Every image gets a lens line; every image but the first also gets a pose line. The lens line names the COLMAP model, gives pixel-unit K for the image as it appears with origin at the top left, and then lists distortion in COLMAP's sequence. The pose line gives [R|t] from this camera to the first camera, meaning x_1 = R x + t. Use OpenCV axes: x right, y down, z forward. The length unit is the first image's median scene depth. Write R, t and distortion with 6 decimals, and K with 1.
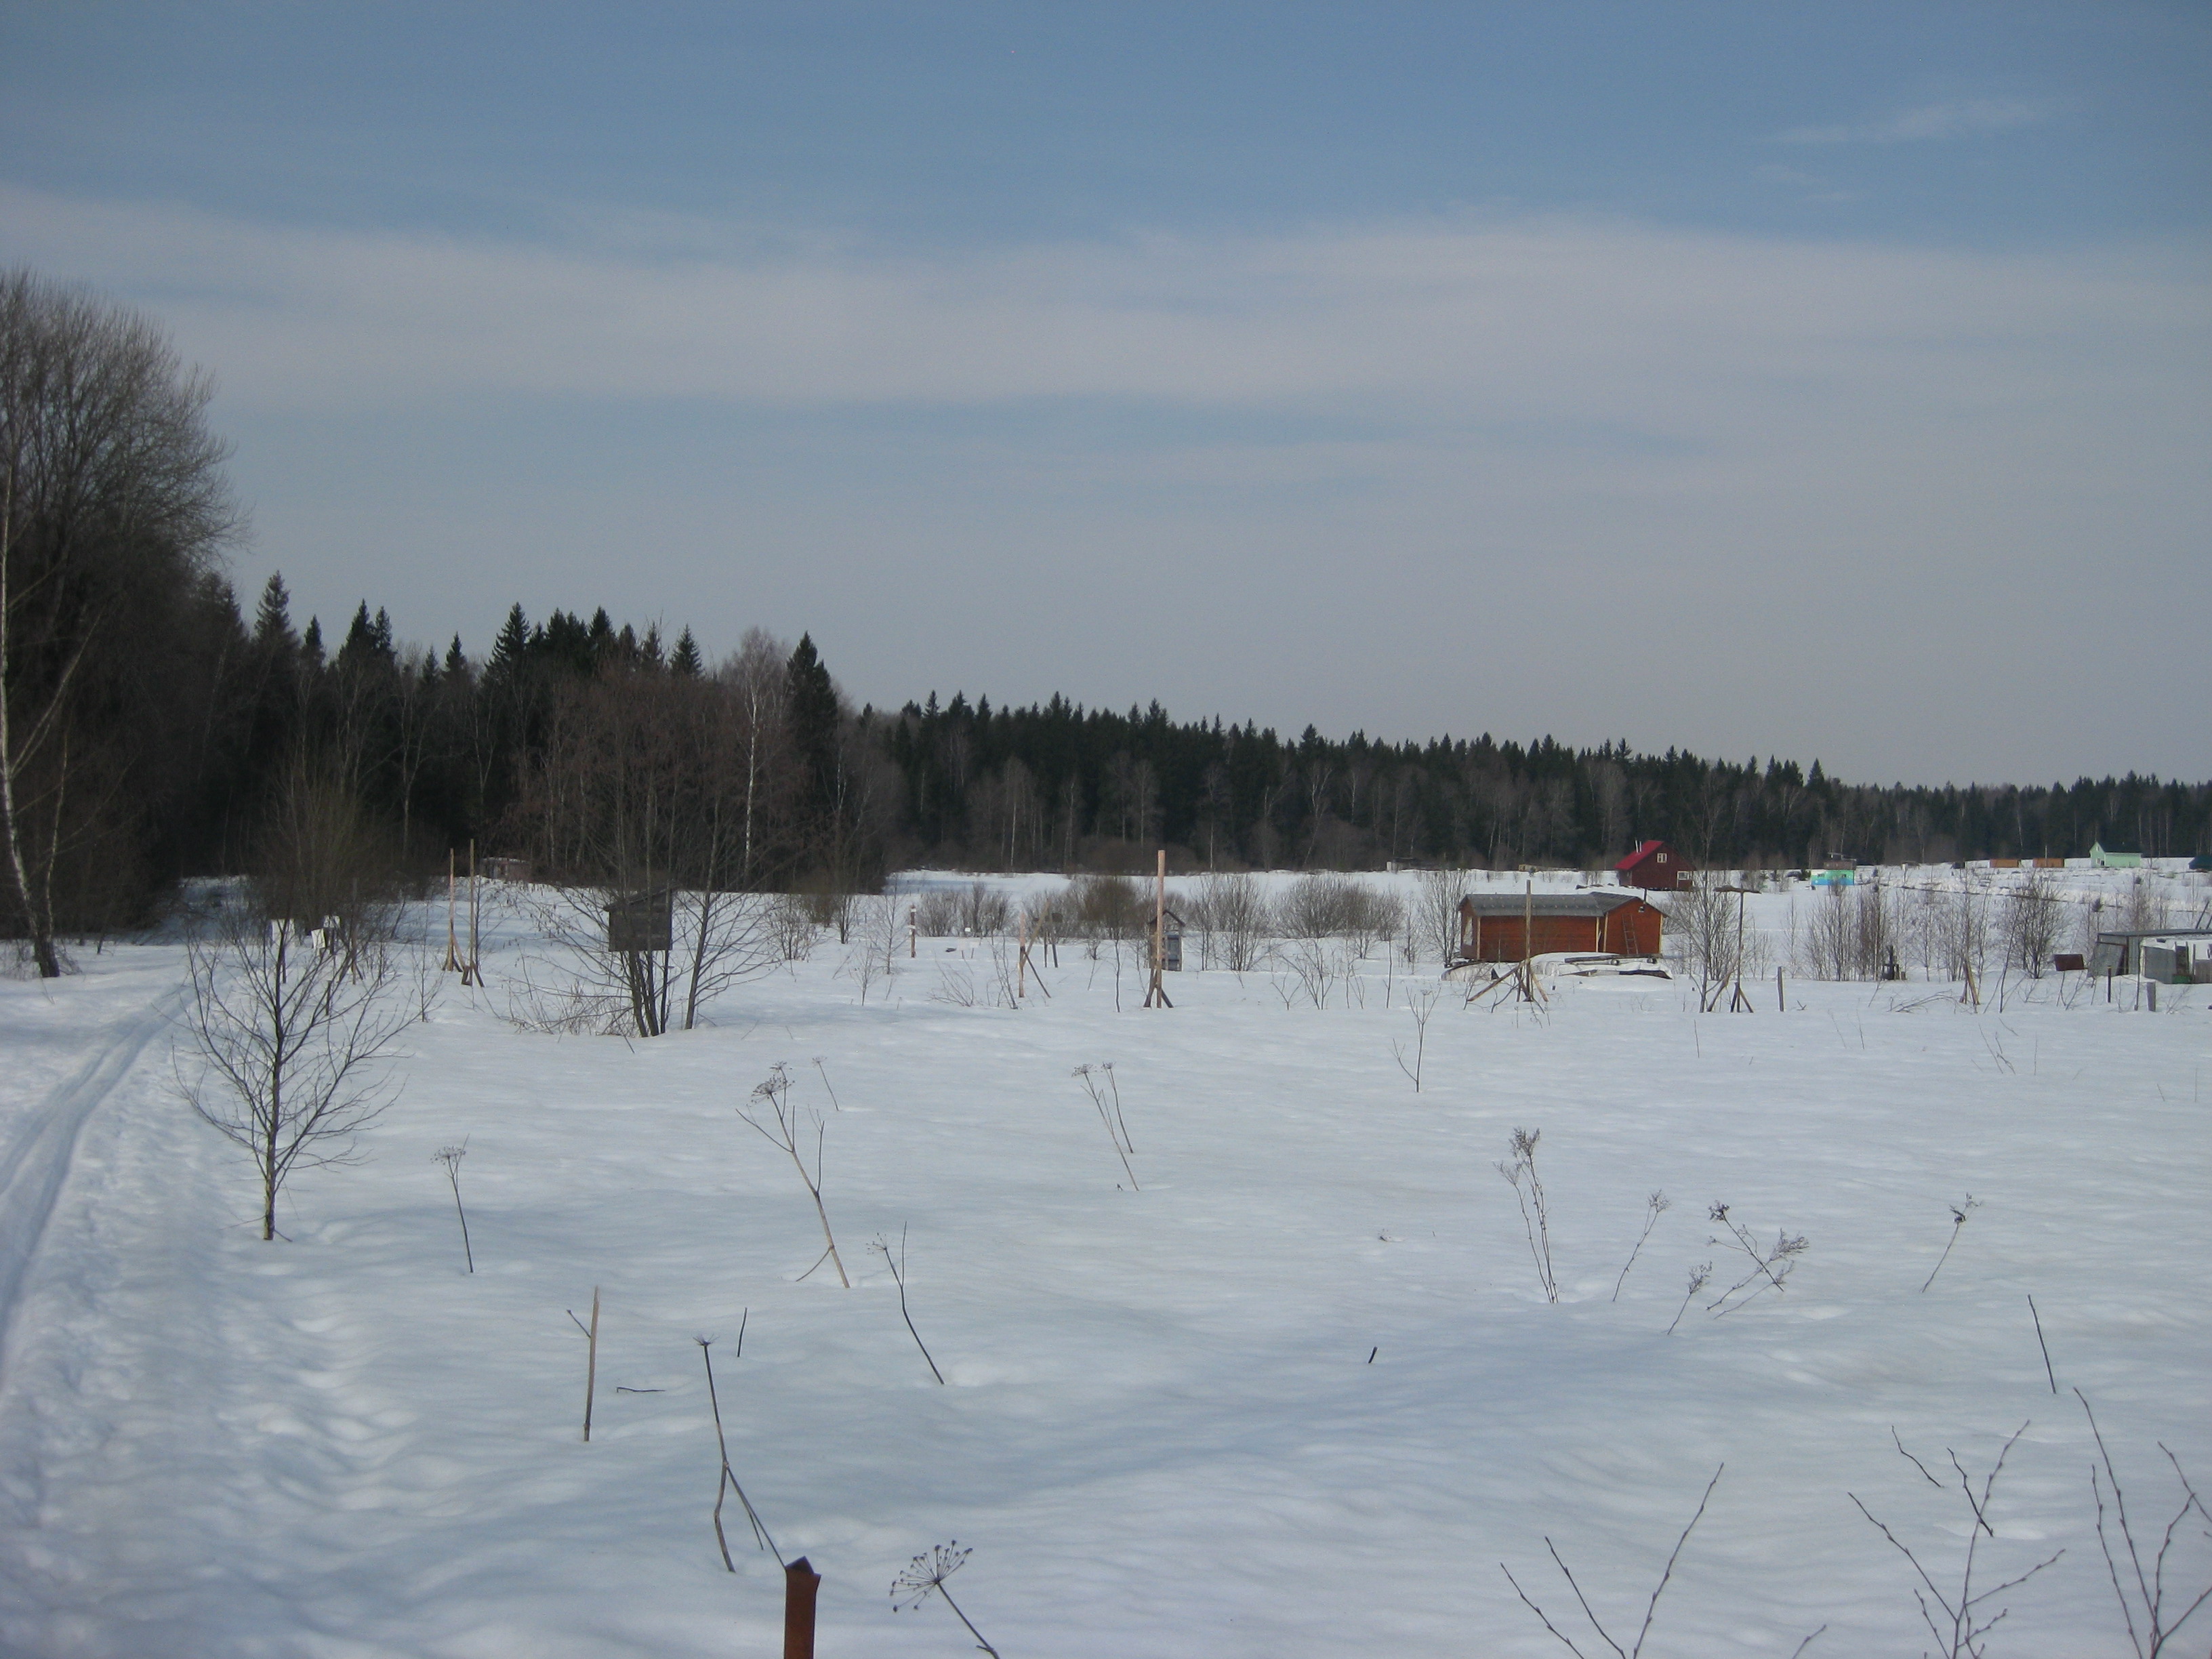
lens RADIAL K [[2431.8, 0, 1099.2], [0, 2431.8, 827.8], [0, 0, 1]] dist [-0.140488, 0.000000]
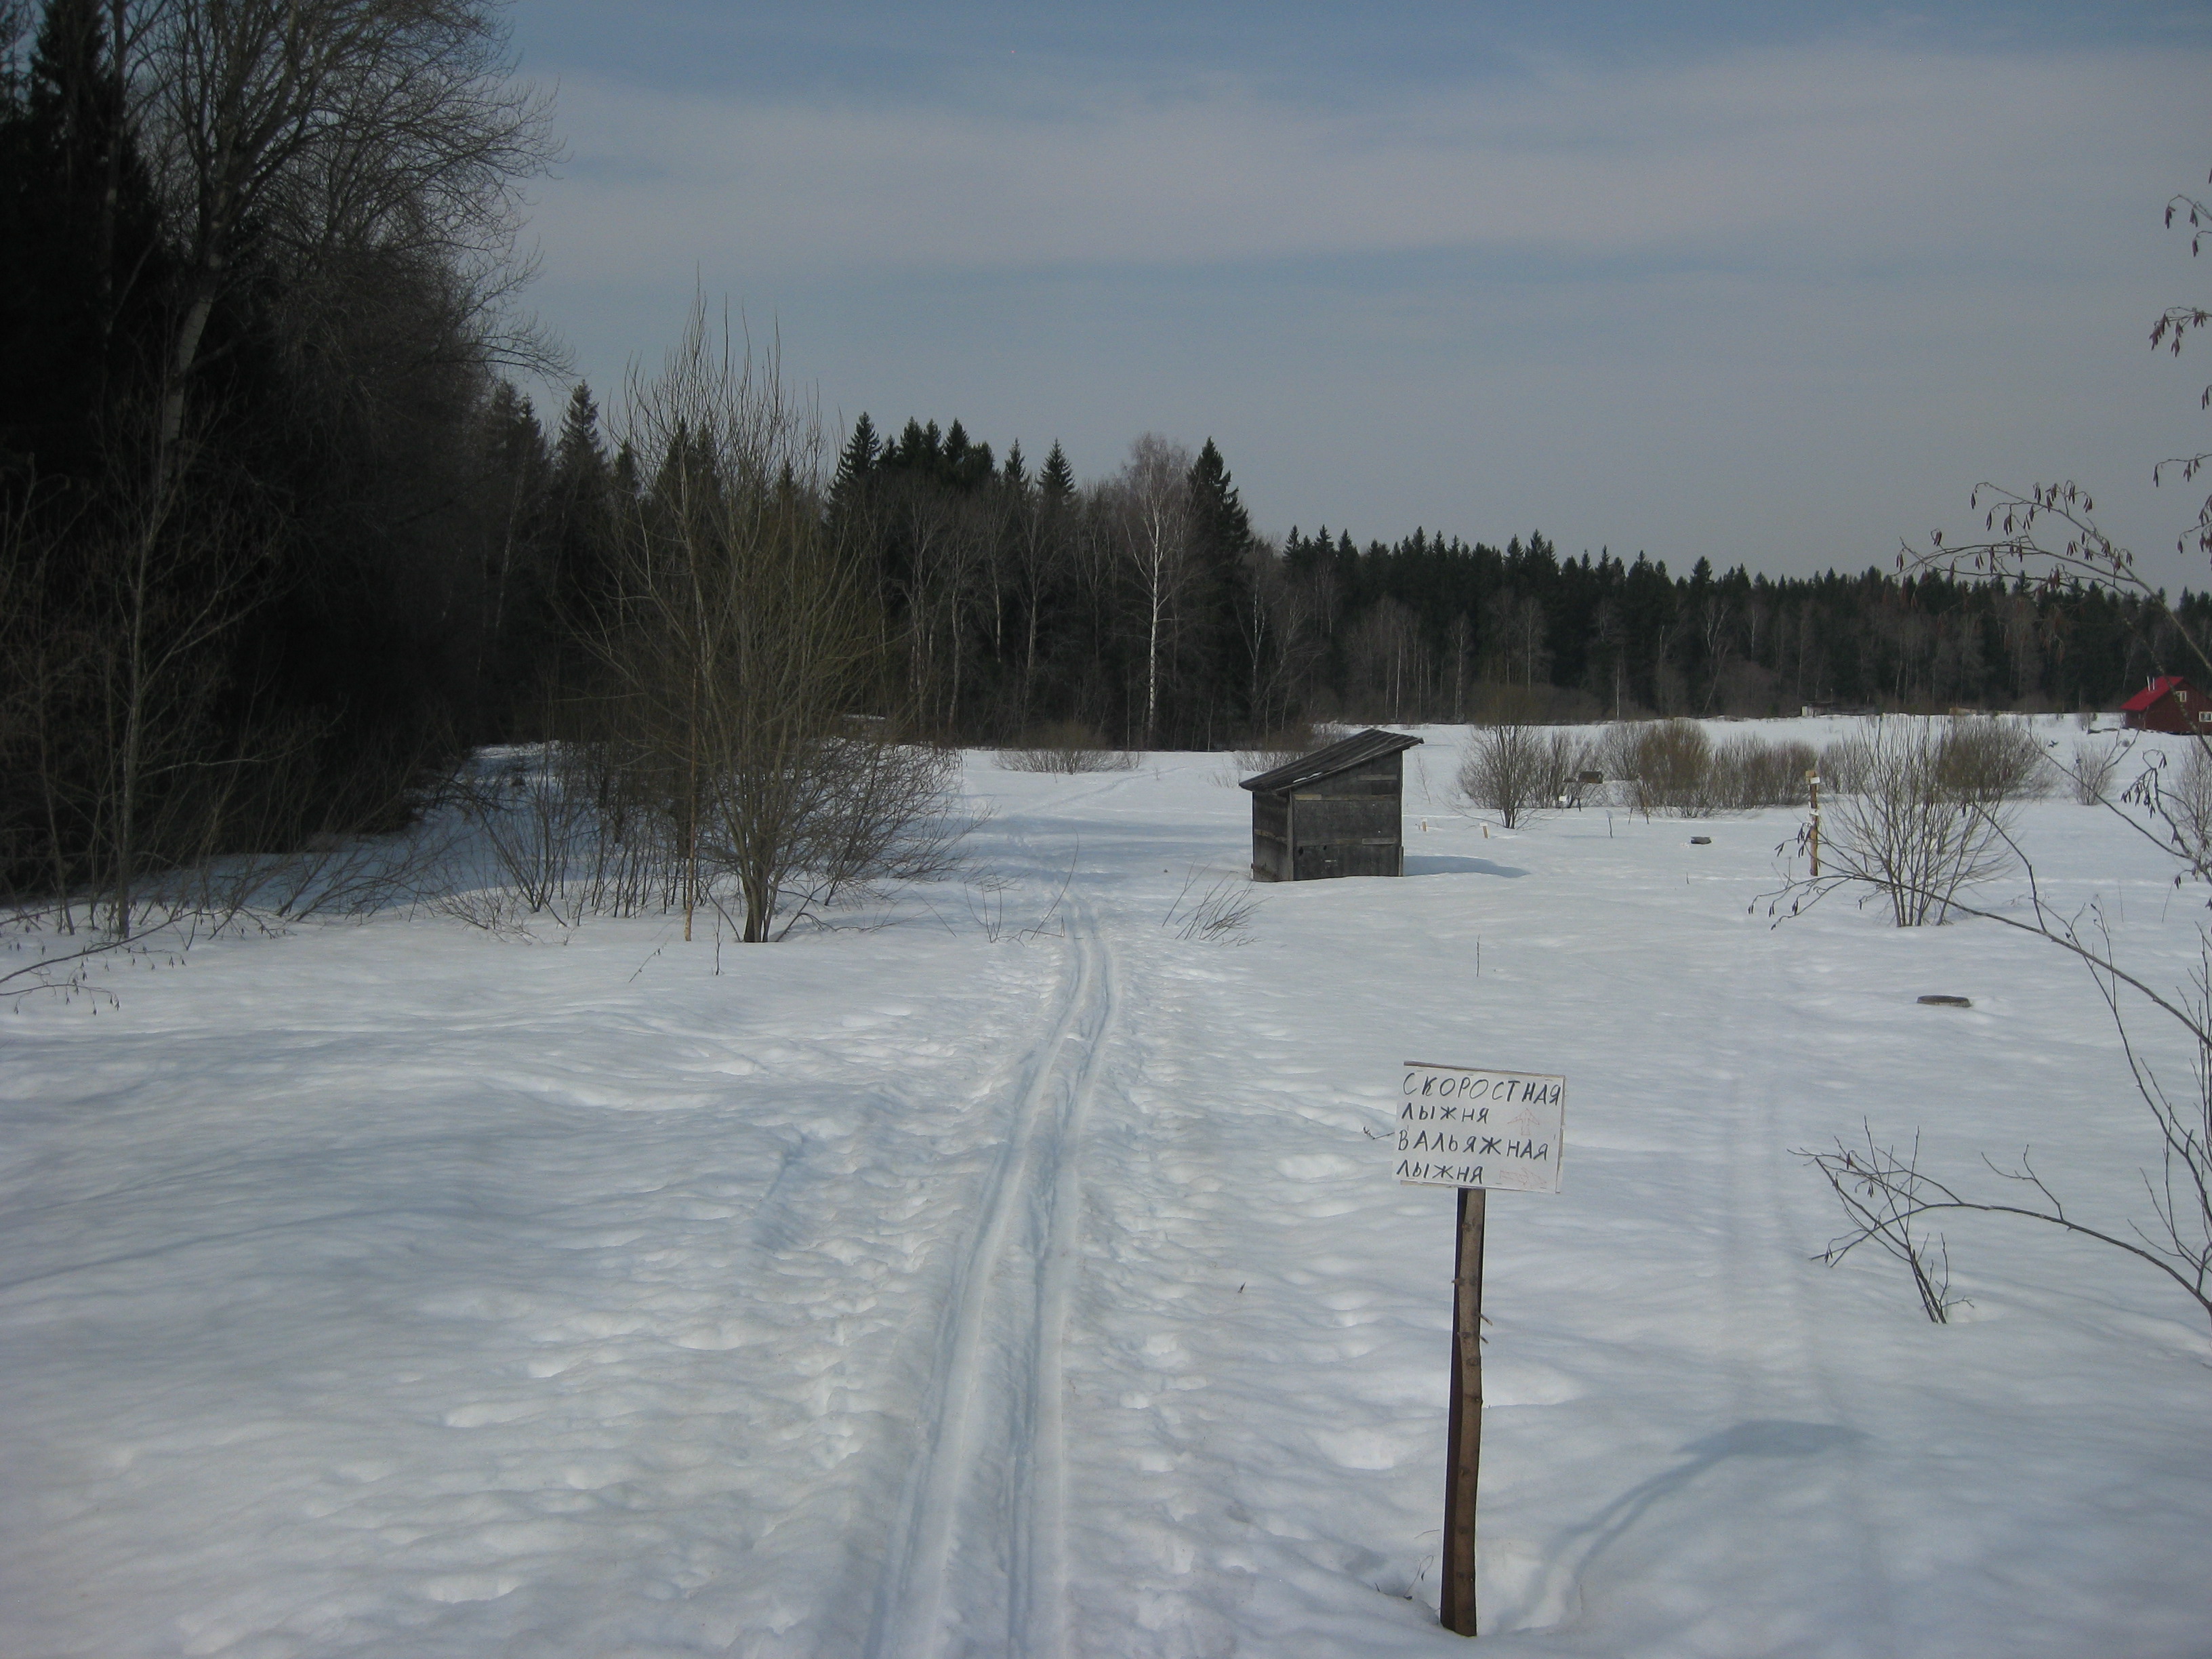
lens RADIAL K [[2431.8, 0, 1112.1], [0, 2431.8, 828.8], [0, 0, 1]] dist [-0.140488, 0.000000]
pose [[0.993072, -0.011929, -0.116900, -0.051521], [0.018899, 0.998097, 0.058698, 0.003403], [0.115977, -0.060501, 0.991408, 0.143458]]
